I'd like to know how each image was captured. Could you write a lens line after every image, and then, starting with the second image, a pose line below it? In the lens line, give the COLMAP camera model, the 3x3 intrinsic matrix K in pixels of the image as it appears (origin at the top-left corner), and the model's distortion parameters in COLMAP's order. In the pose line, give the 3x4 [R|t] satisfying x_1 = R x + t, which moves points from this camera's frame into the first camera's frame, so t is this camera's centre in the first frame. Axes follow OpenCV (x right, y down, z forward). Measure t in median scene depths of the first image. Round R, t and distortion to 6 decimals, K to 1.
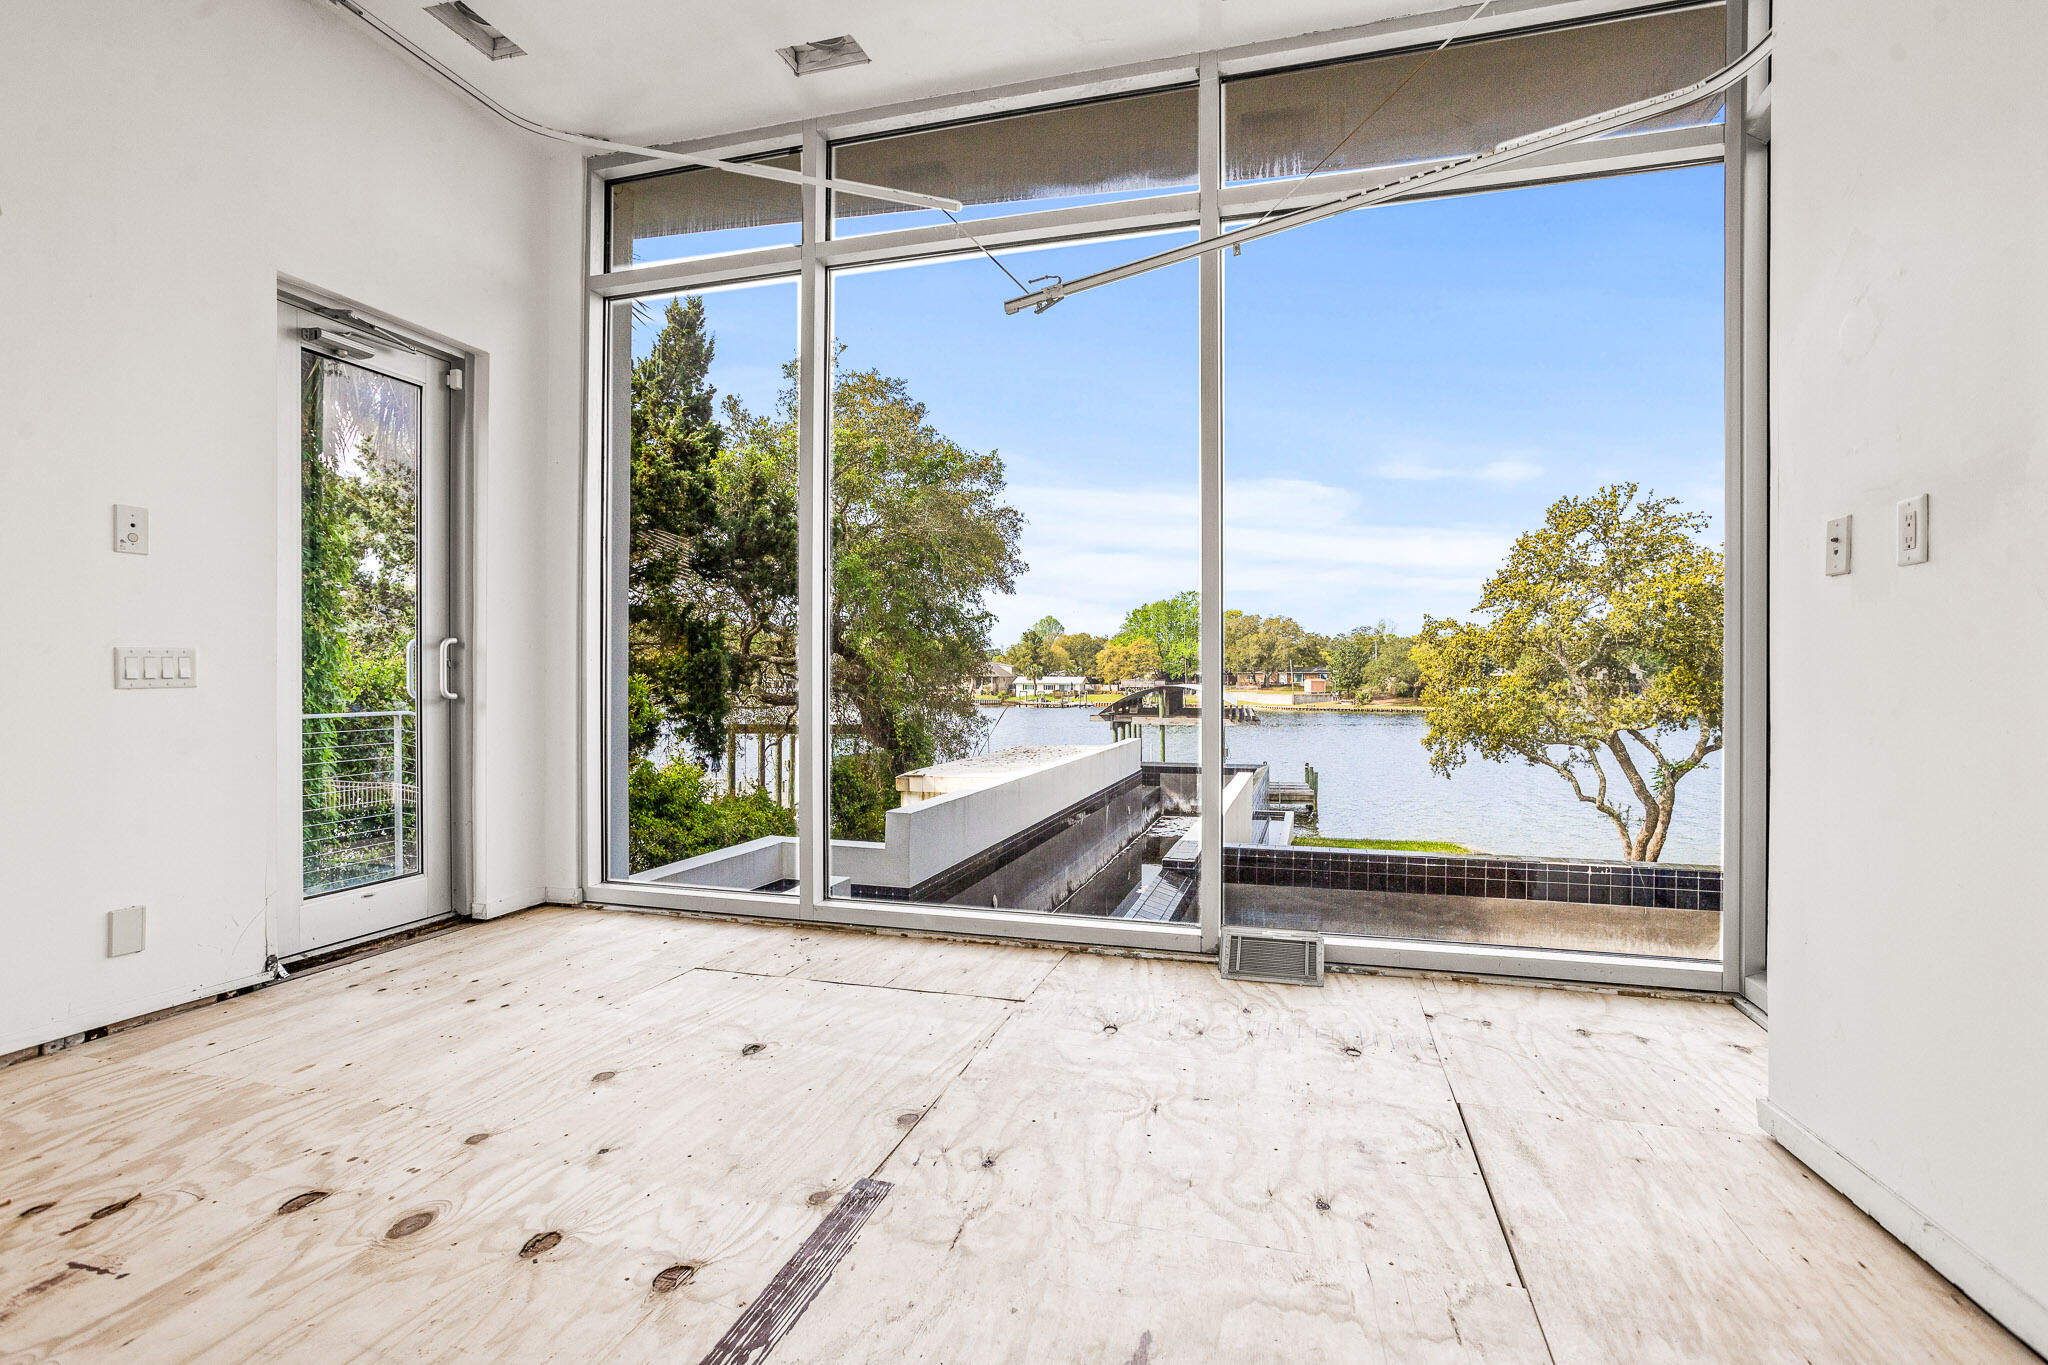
lens RADIAL K [[995.6, 0, 1010.6], [0, 995.6, 670.2], [0, 0, 1]] dist [-0.041214, 0.032276]
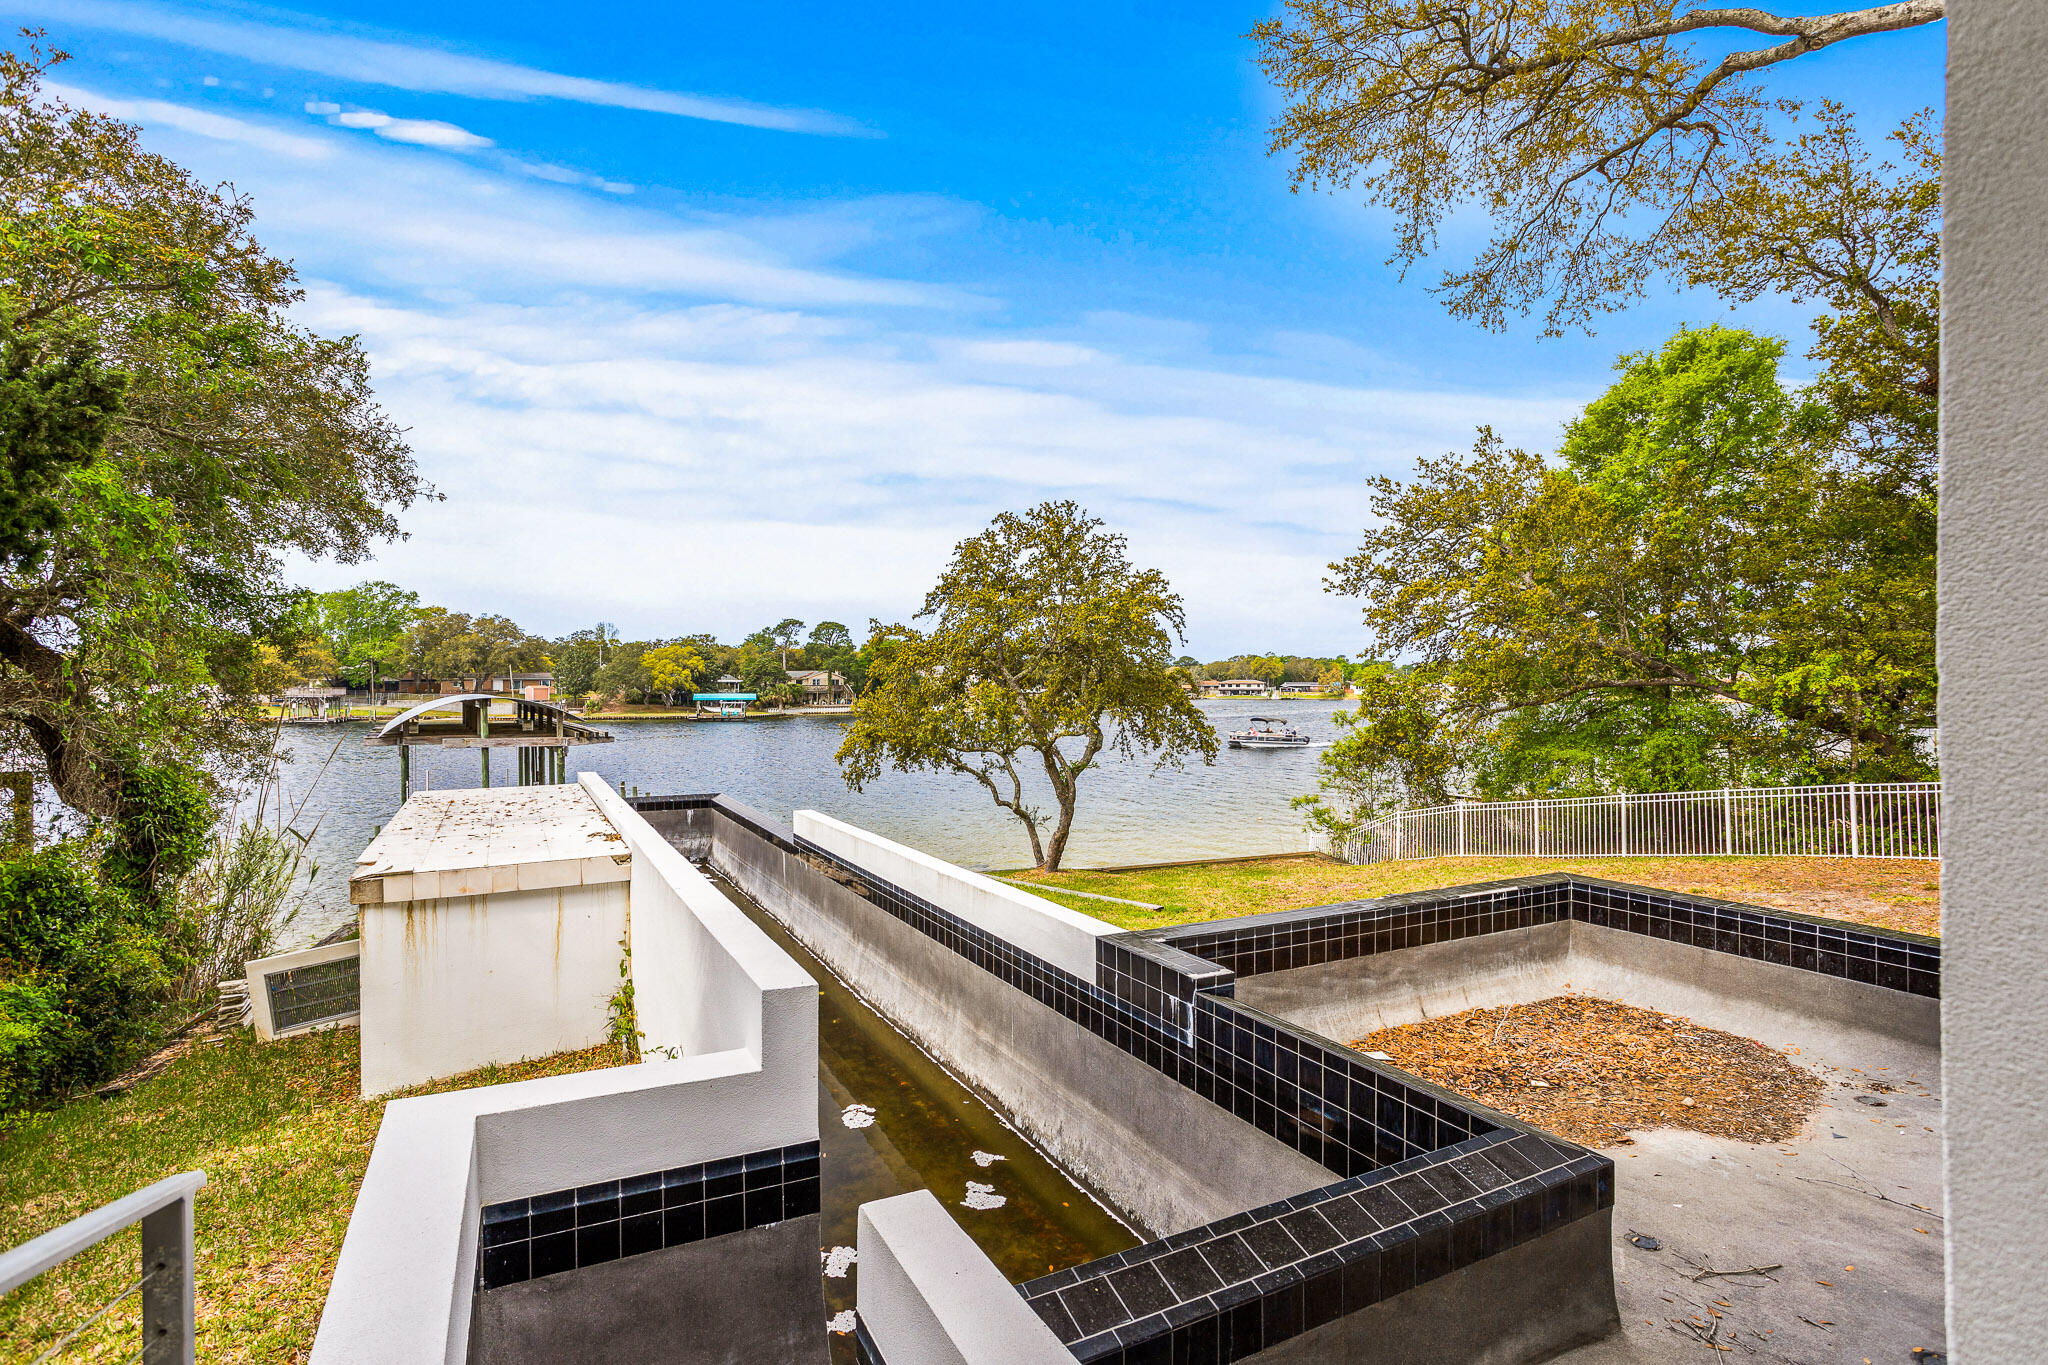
lens RADIAL K [[1009.4, 0, 1016.7], [0, 1009.4, 671.8], [0, 0, 1]] dist [-0.048696, 0.032249]
pose [[0.715288, 0.006094, 0.698803, -0.808273], [-0.003047, 0.999980, -0.005602, -0.013089], [-0.698823, 0.001878, 0.715292, 1.231919]]
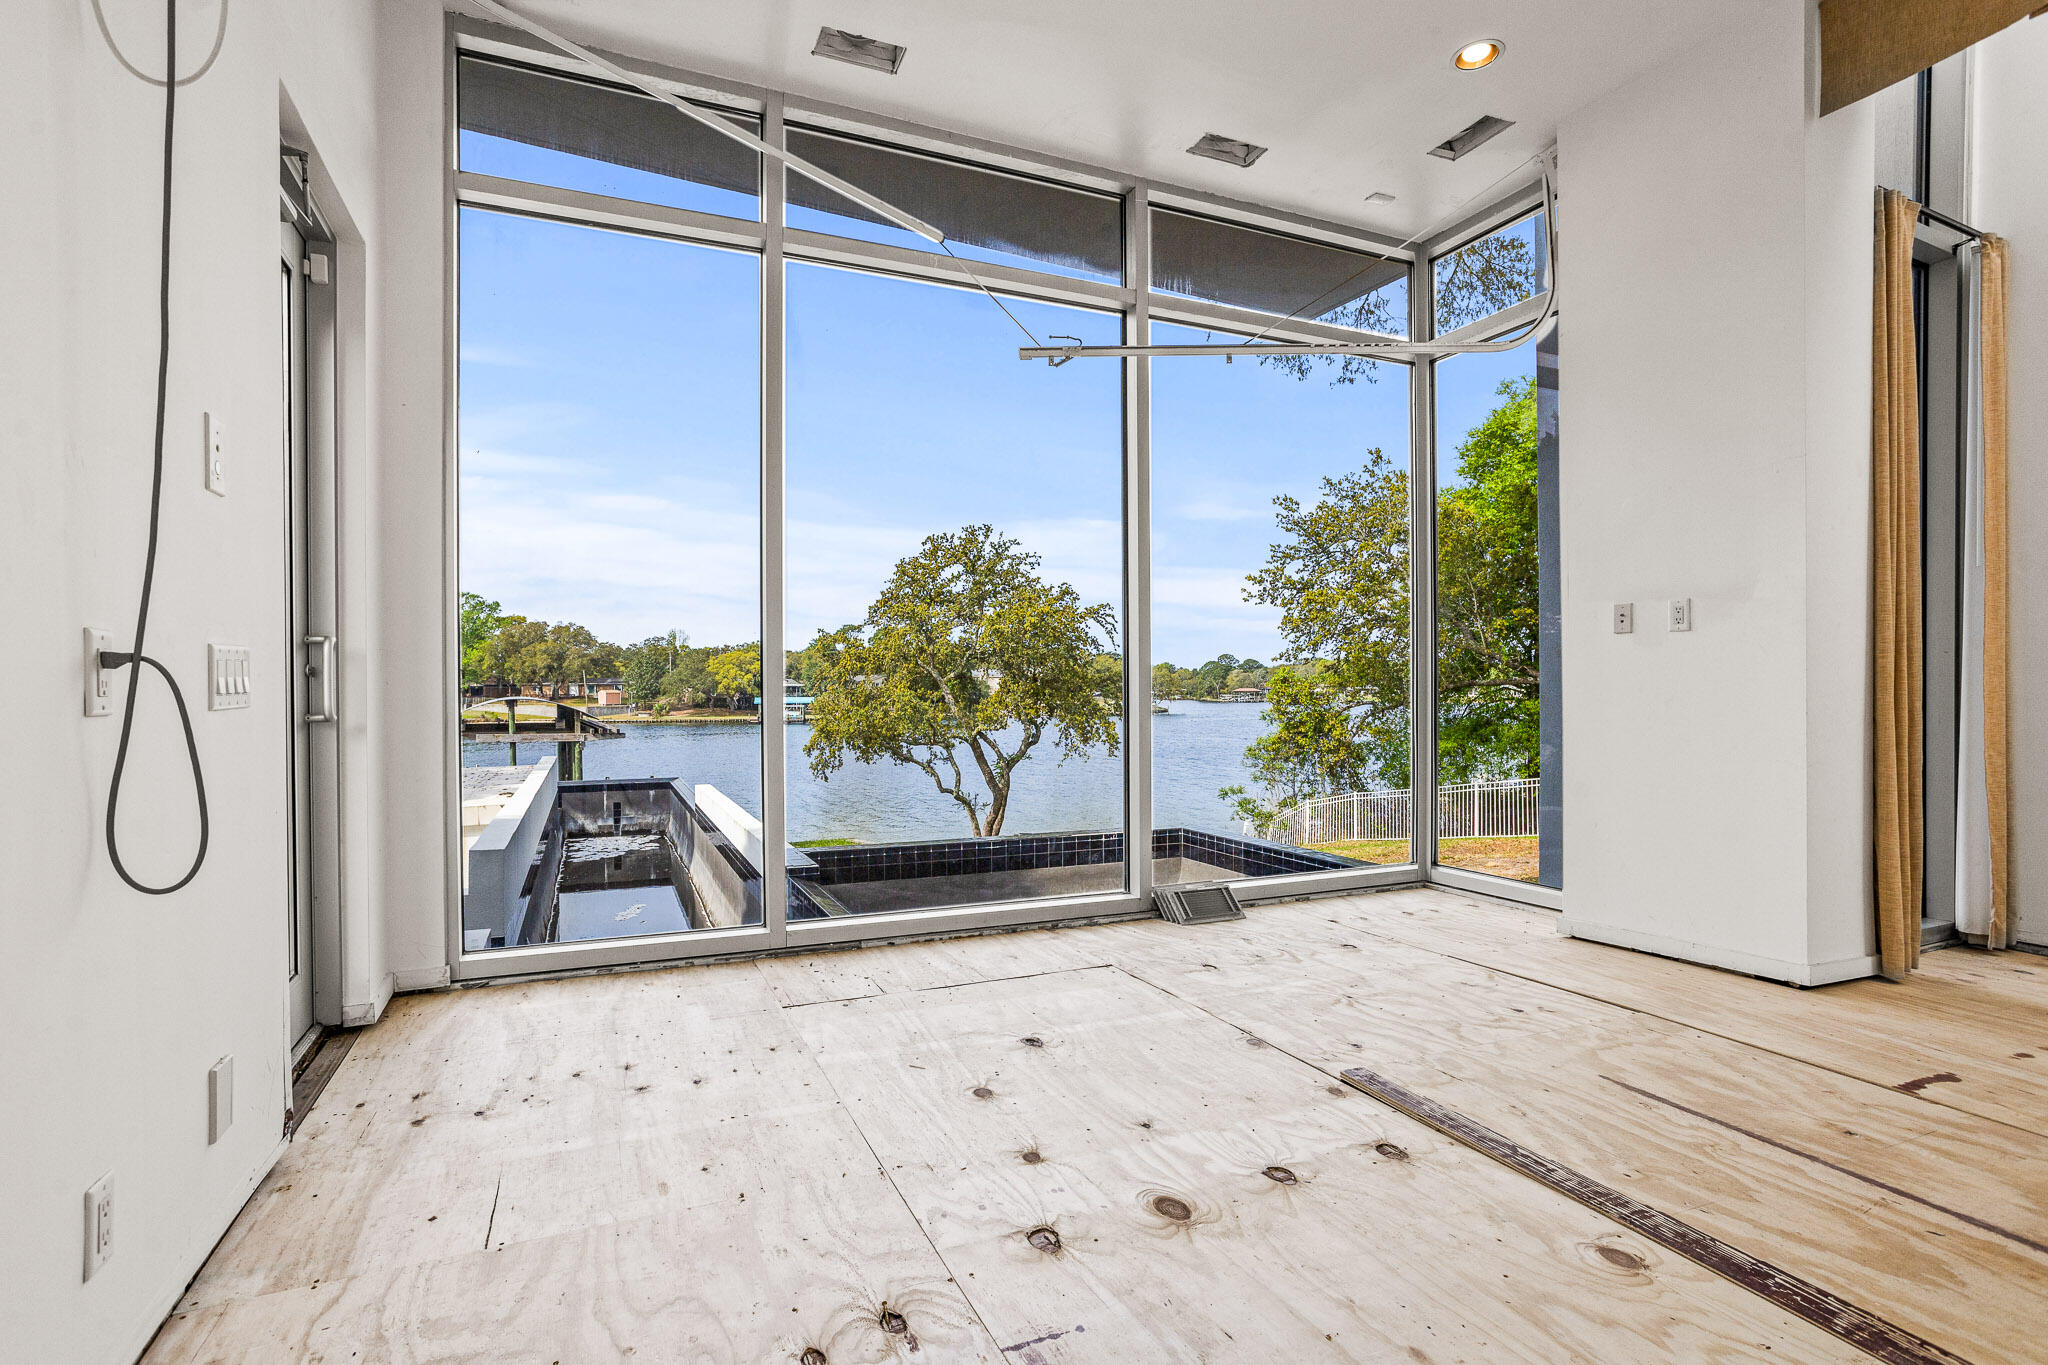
lens RADIAL K [[1003.7, 0, 1023.5], [0, 1003.7, 686.8], [0, 0, 1]] dist [-0.024762, 0.000875]
pose [[0.760152, -0.003144, 0.649737, -0.672910], [-0.000464, 0.999985, 0.005382, -0.000410], [-0.649745, -0.004393, 0.760140, 0.138422]]
